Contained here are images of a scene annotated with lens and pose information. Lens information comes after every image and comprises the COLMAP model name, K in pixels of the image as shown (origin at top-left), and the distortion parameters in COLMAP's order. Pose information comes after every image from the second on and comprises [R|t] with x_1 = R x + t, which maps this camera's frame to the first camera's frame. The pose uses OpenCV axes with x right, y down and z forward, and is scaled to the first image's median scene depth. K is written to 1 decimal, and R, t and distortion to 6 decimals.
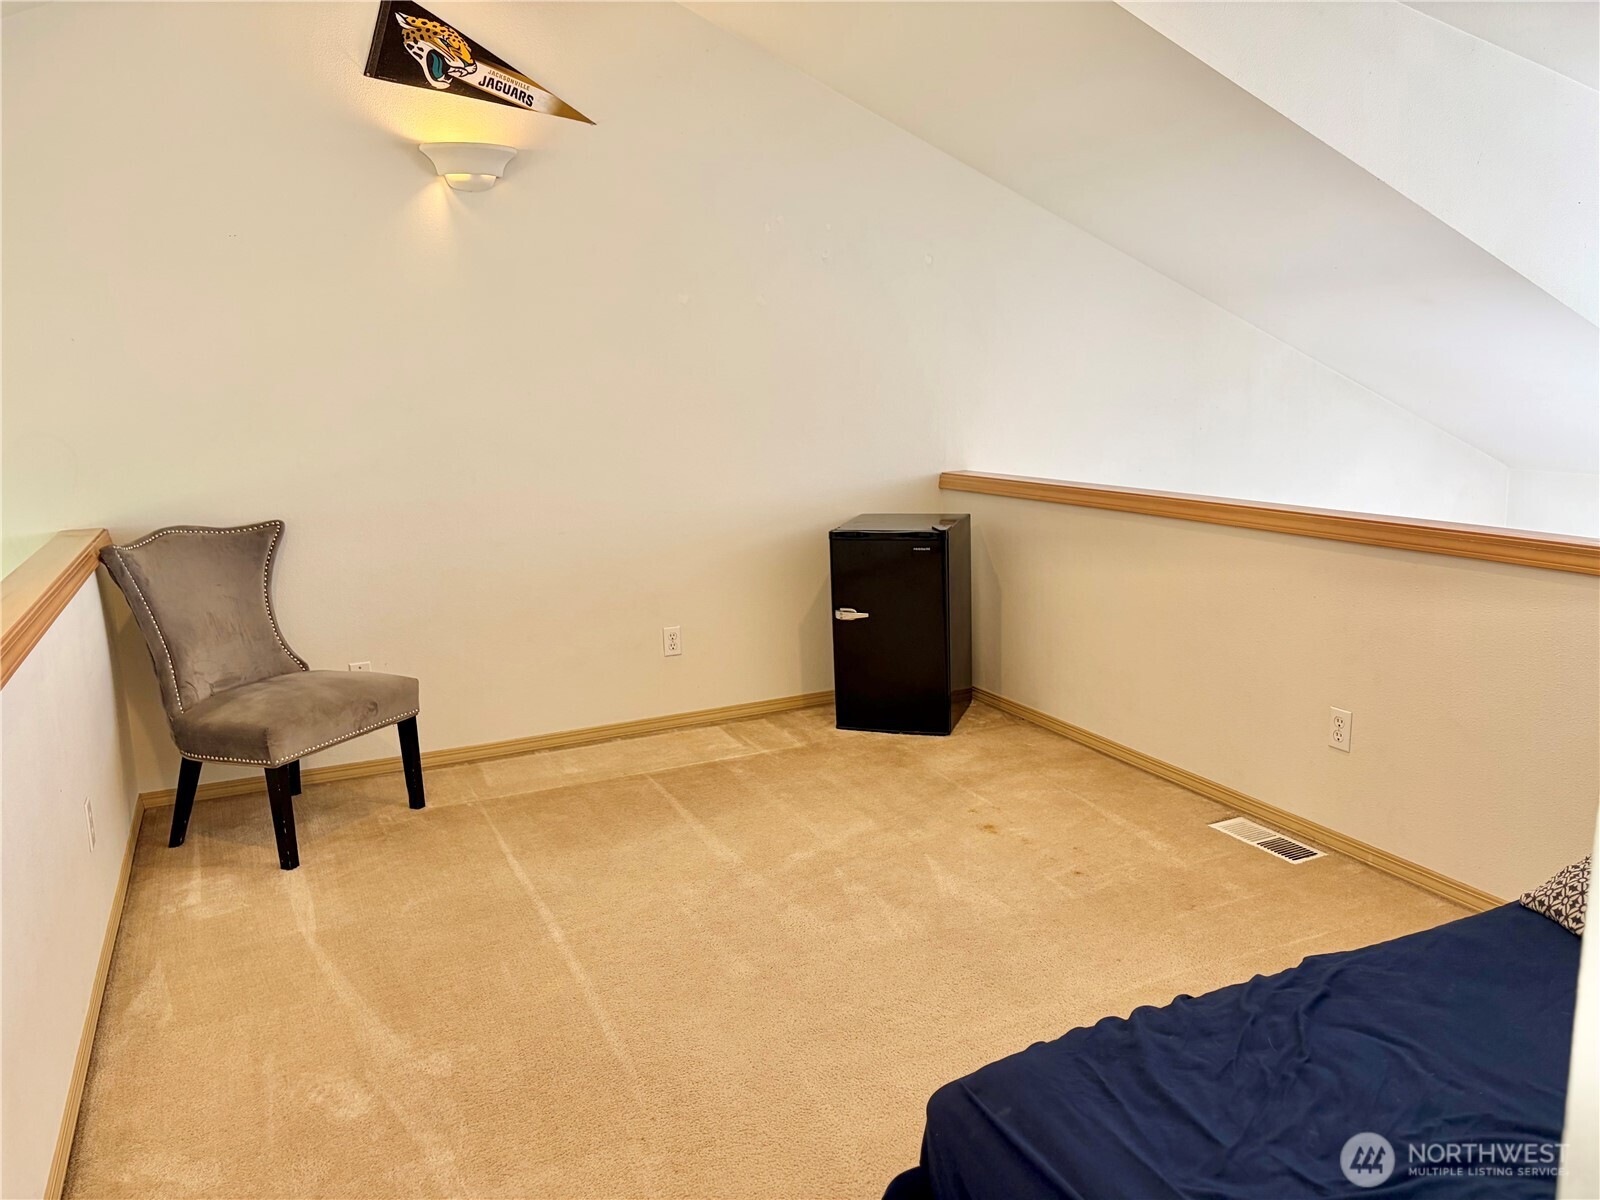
lens RADIAL K [[1198.7, 0, 804.8], [0, 1198.7, 604.4], [0, 0, 1]] dist [0.052067, -0.057576]
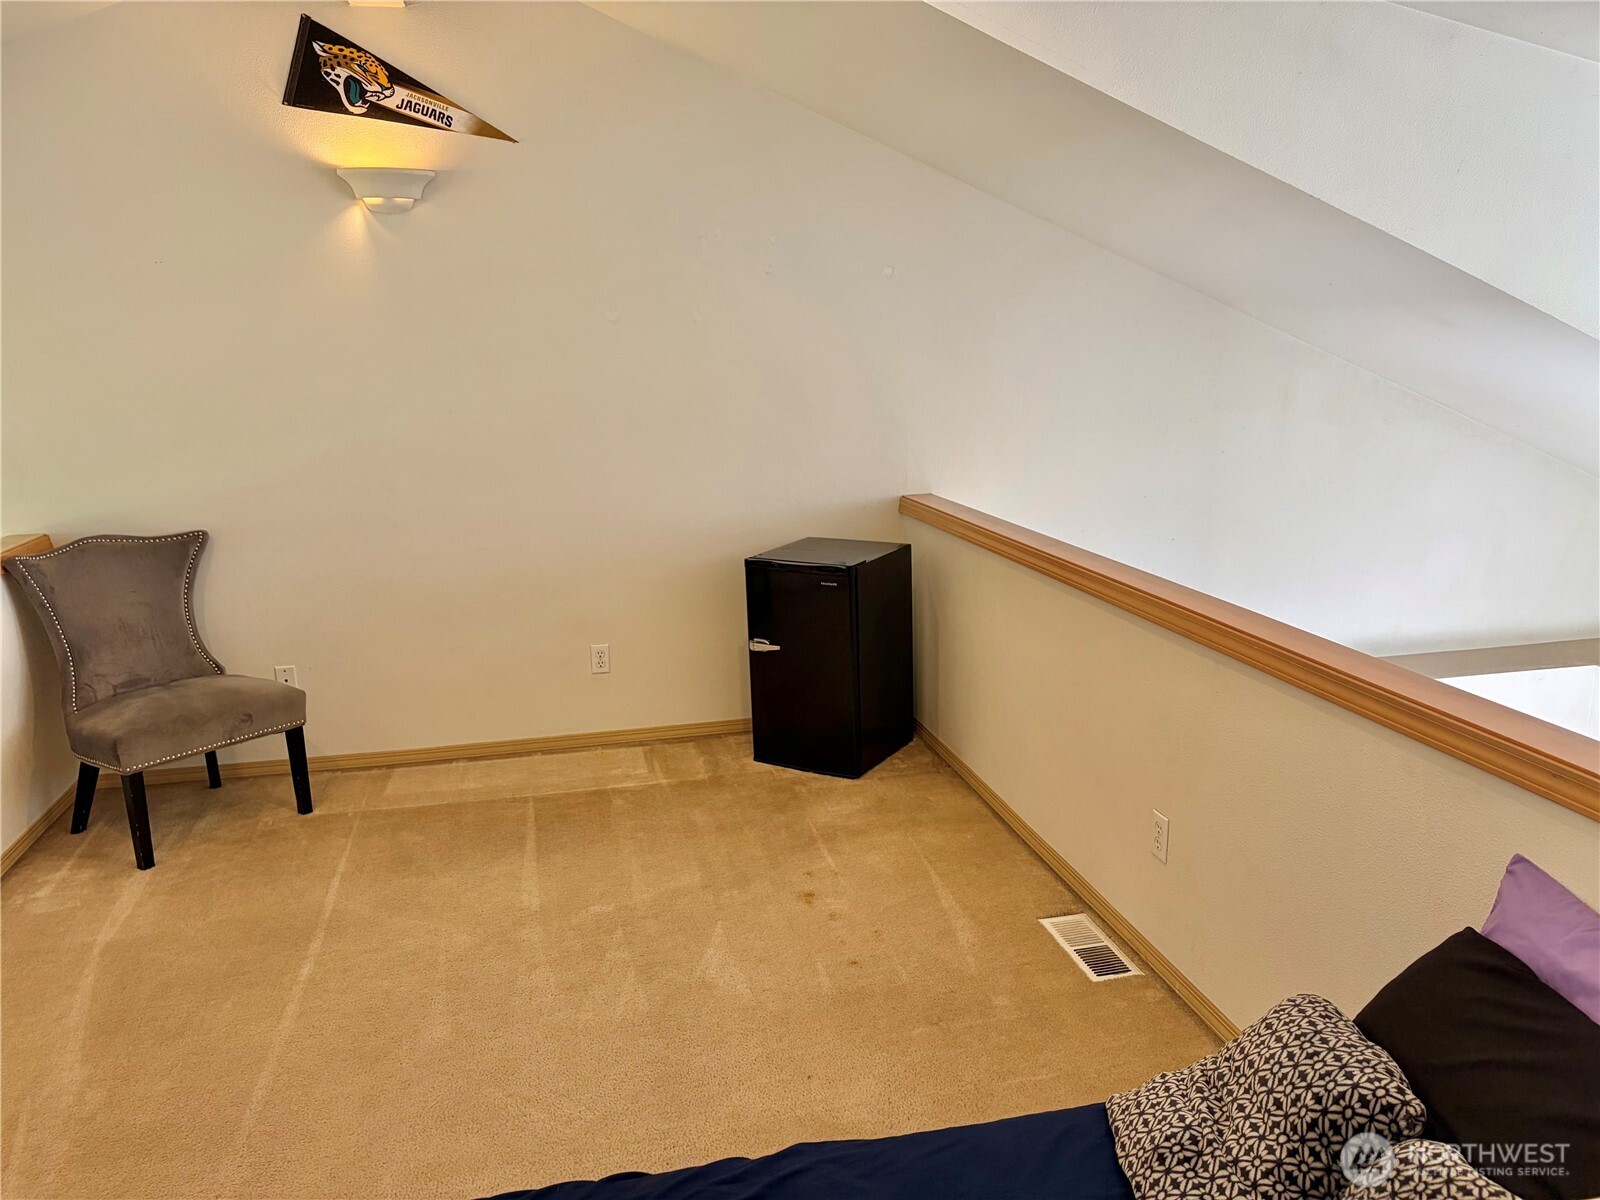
lens RADIAL K [[1199.6, 0, 804.0], [0, 1199.6, 597.1], [0, 0, 1]] dist [0.057815, -0.069358]
pose [[0.977284, 0.056056, -0.204386, 0.297239], [-0.050073, 0.998155, 0.034332, -0.073572], [0.205934, -0.023318, 0.978288, 0.069261]]
